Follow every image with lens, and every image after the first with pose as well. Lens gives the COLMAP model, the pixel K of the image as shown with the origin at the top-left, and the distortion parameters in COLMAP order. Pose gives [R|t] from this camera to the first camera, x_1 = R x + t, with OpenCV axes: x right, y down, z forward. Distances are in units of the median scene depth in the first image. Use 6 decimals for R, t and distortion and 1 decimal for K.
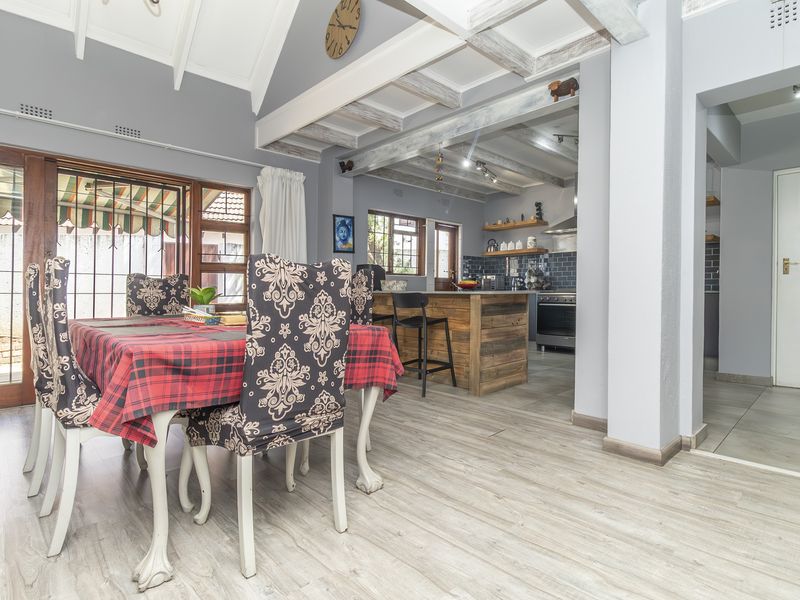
lens RADIAL K [[431.1, 0, 397.7], [0, 431.1, 289.2], [0, 0, 1]] dist [0.002121, 0.000609]
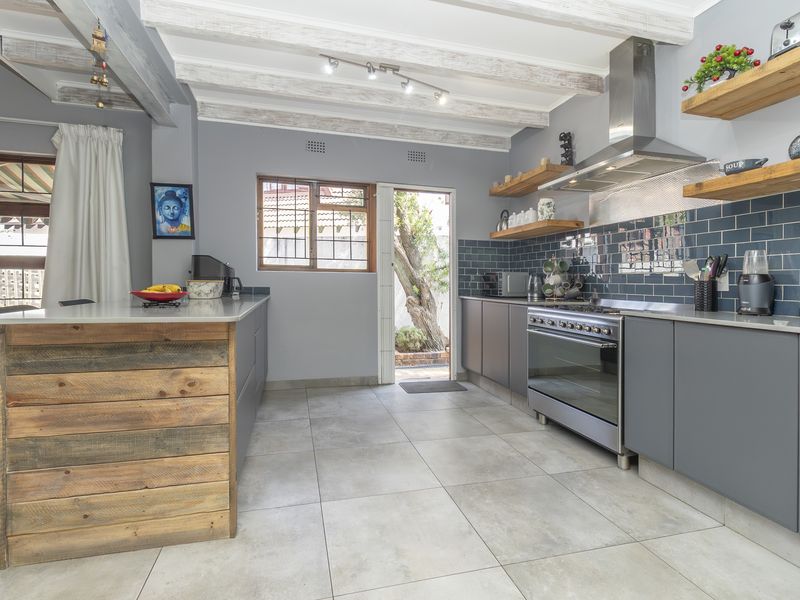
lens RADIAL K [[418.8, 0, 400.3], [0, 418.8, 281.2], [0, 0, 1]] dist [0.001232, 0.000265]
pose [[0.880304, 0.012815, -0.474236, 0.503219], [-0.014882, 0.999889, -0.000605, -0.022234], [0.474176, 0.007590, 0.880397, 0.585635]]
